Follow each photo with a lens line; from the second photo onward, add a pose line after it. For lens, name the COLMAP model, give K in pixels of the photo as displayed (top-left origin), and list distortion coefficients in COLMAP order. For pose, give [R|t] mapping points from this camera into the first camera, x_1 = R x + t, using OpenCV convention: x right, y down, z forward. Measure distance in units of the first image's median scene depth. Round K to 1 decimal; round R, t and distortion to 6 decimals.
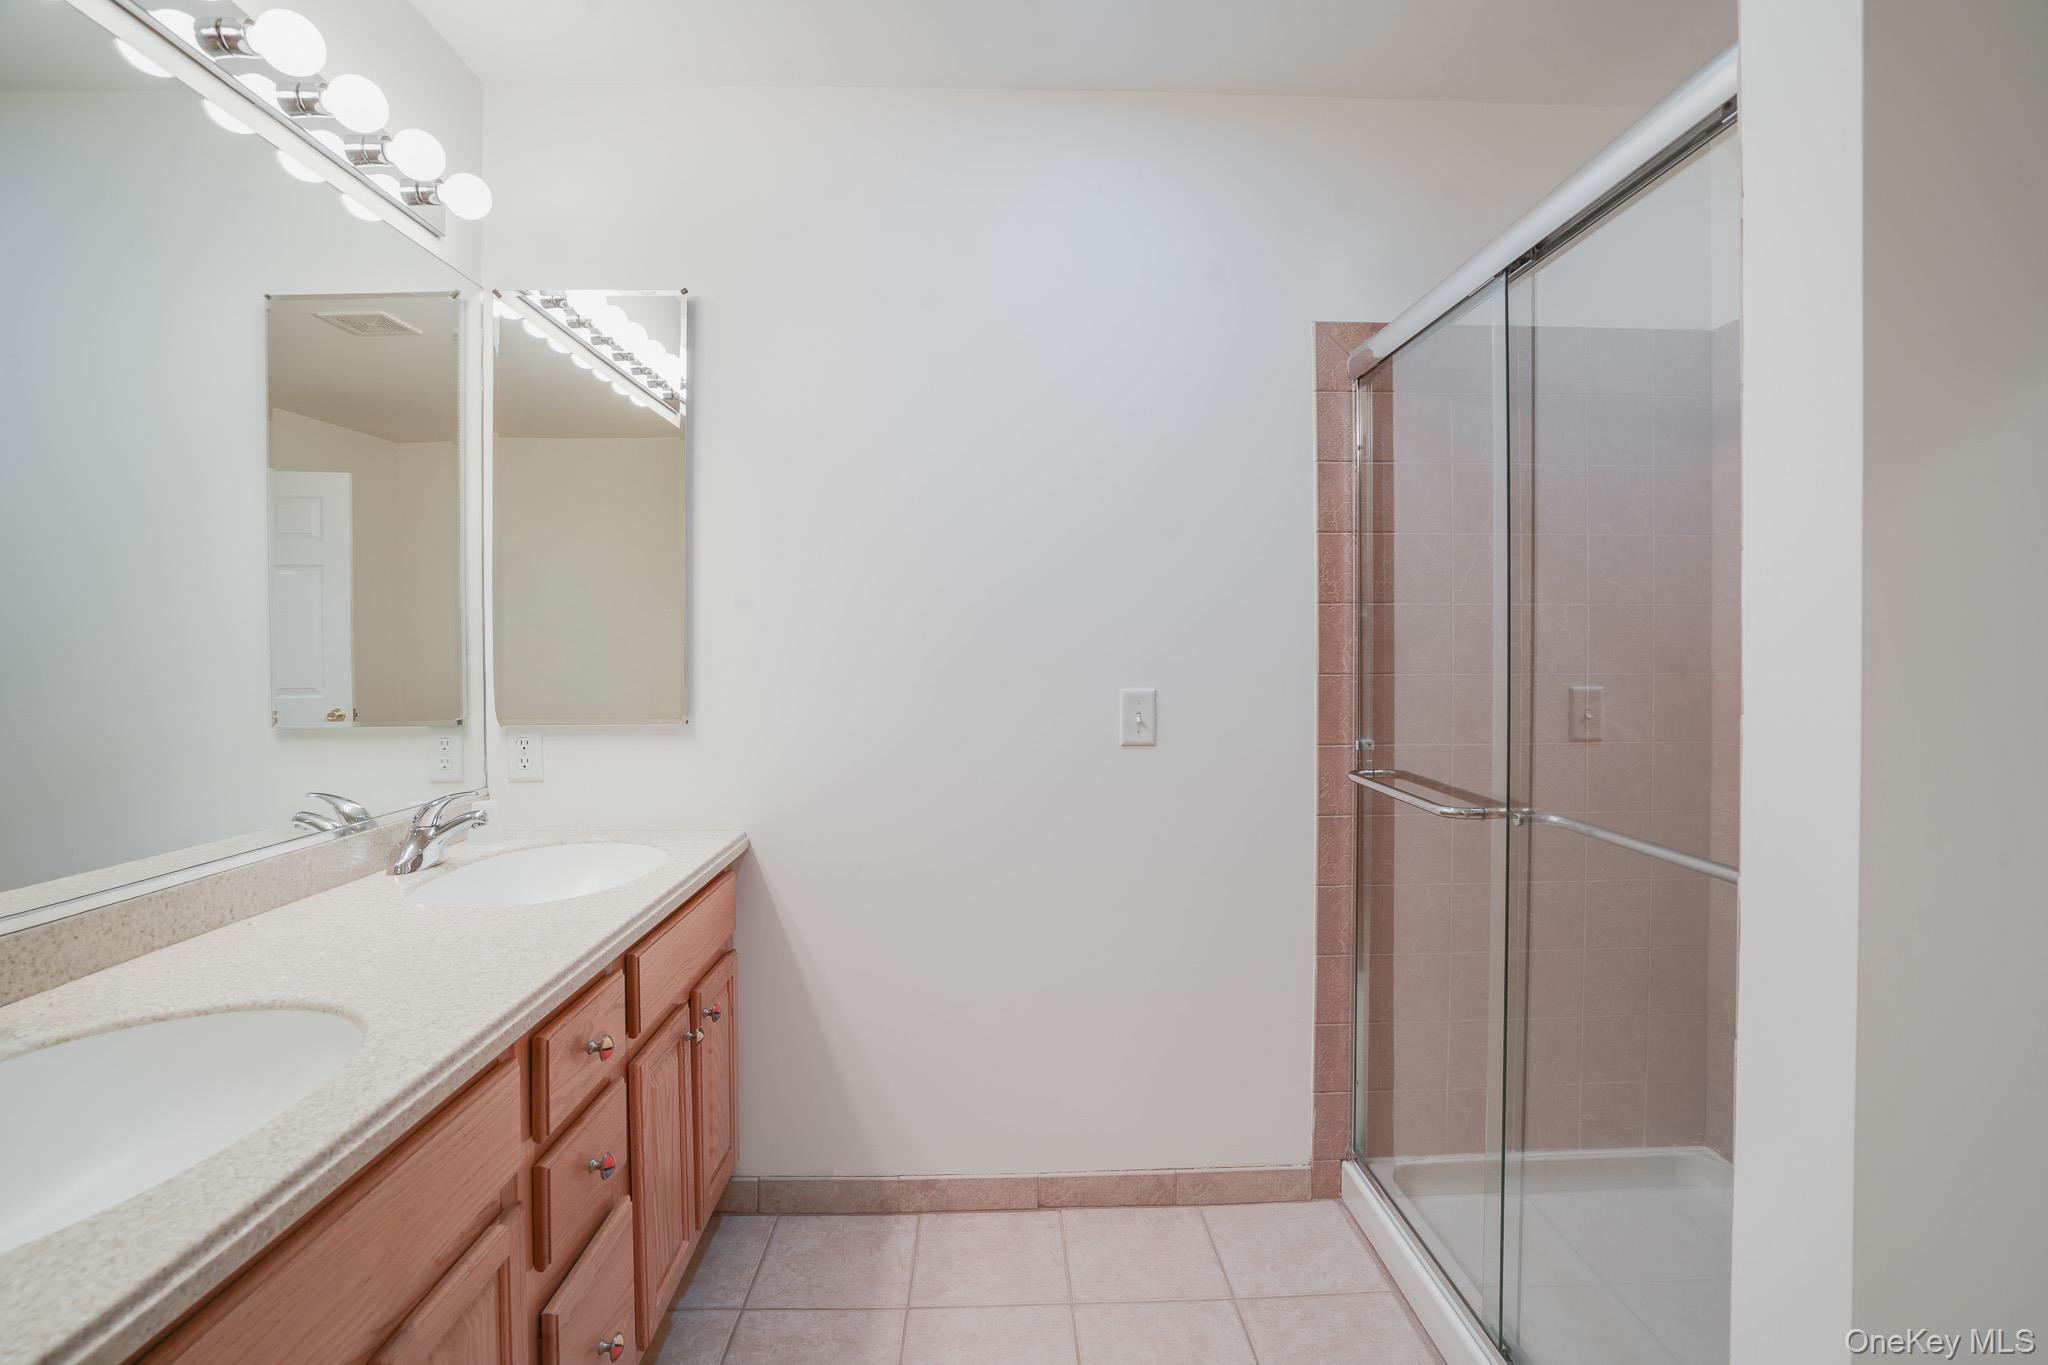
lens RADIAL K [[960.0, 0, 1030.3], [0, 960.0, 653.5], [0, 0, 1]] dist [-0.055899, 0.021136]
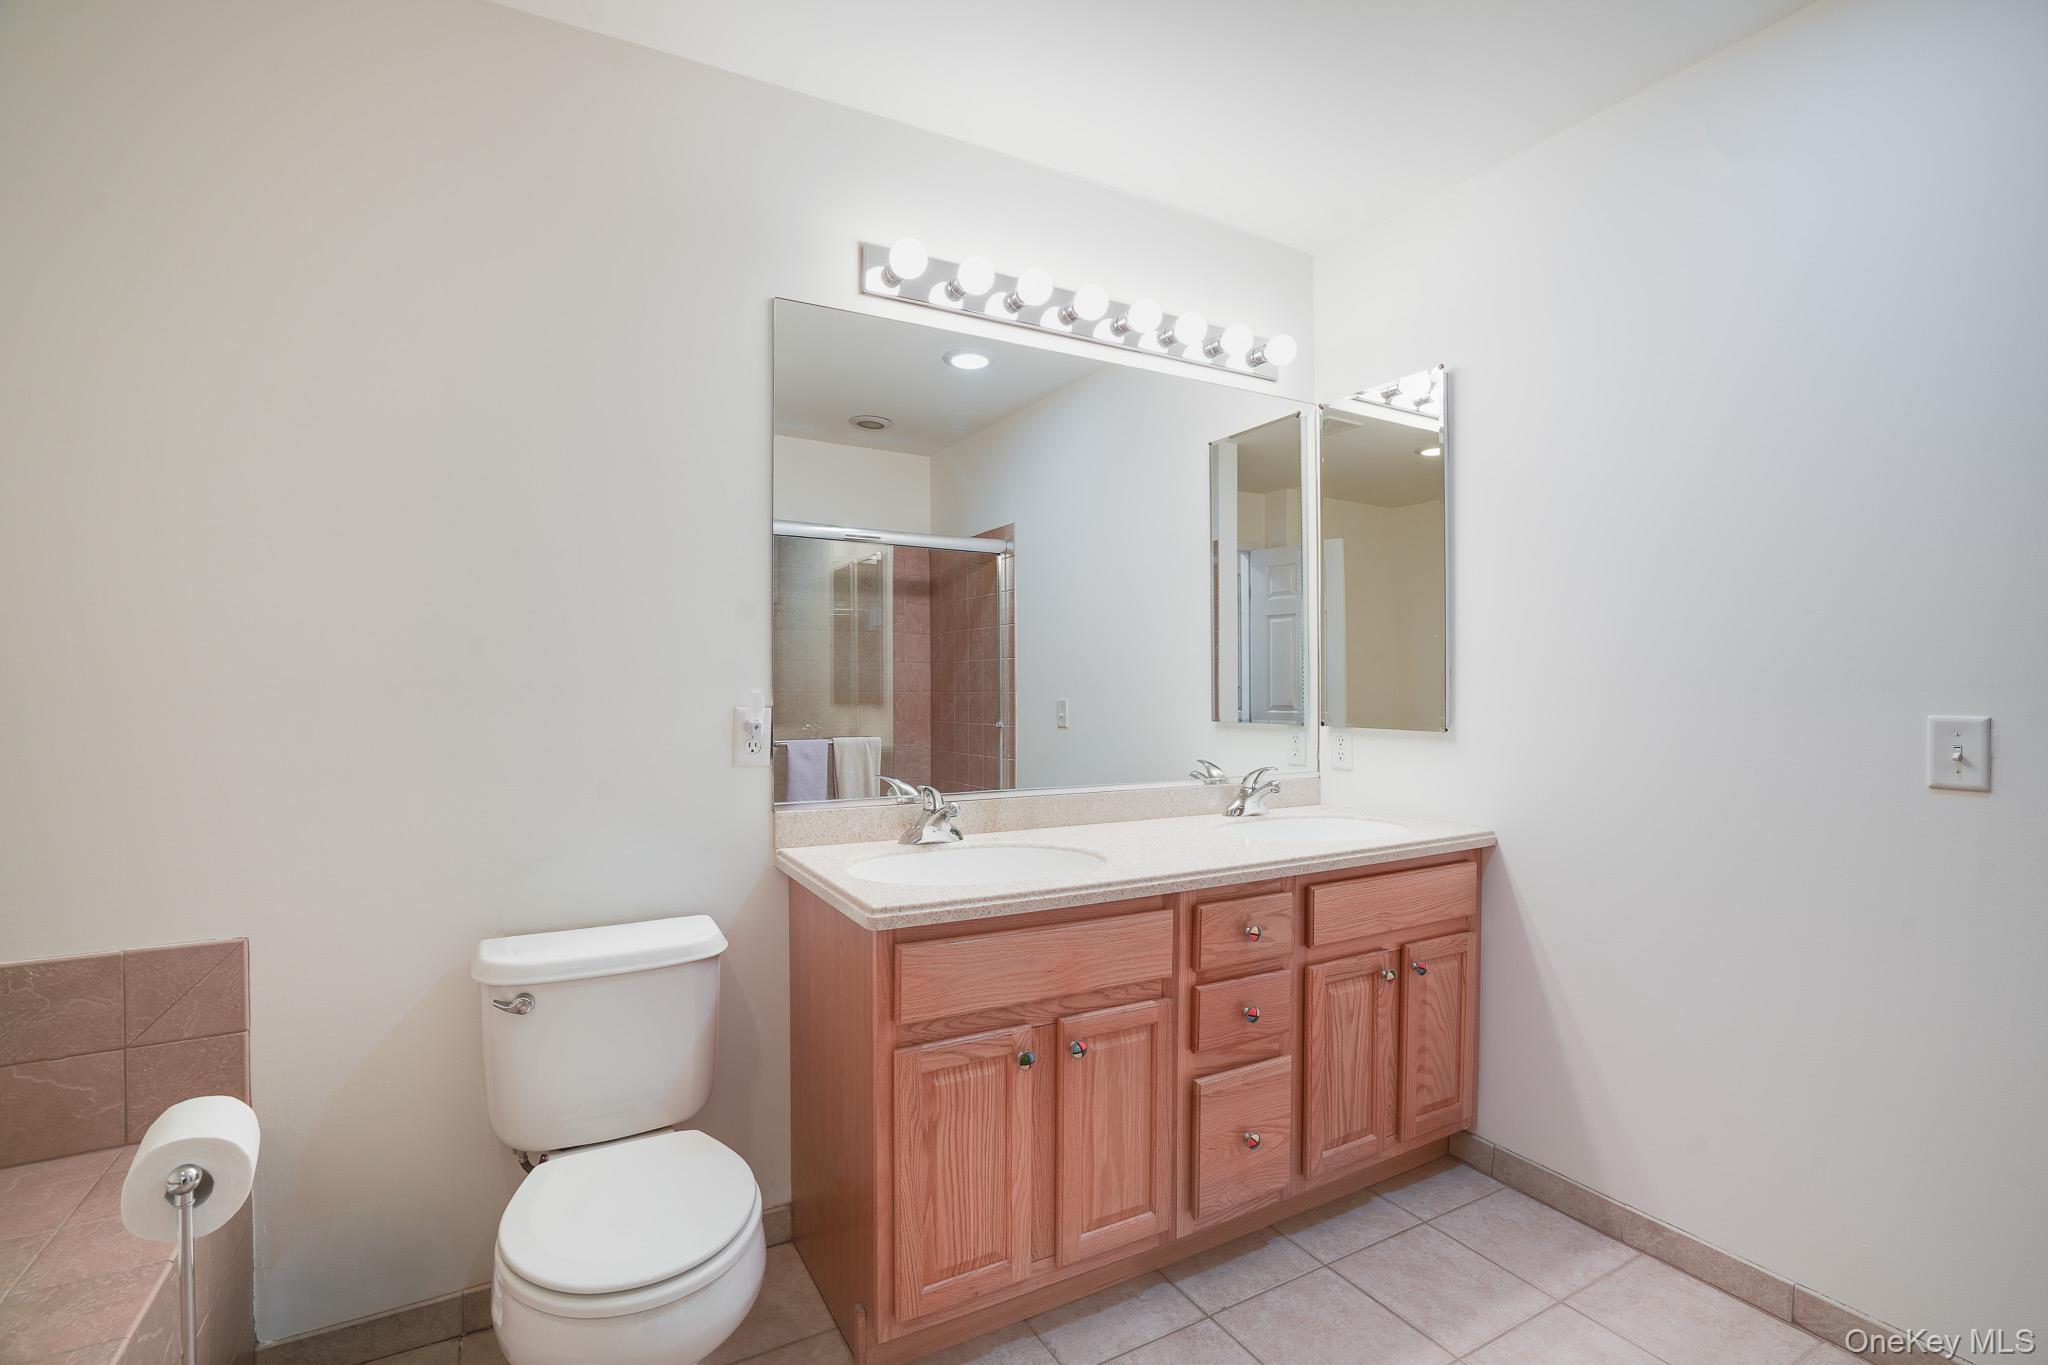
lens RADIAL K [[951.7, 0, 1020.2], [0, 951.7, 684.6], [0, 0, 1]] dist [-0.056430, 0.022612]
pose [[0.453569, 0.005314, -0.891205, 0.443307], [-0.010729, 0.999942, 0.000502, 0.020717], [0.891157, 0.009334, 0.453600, 0.000845]]
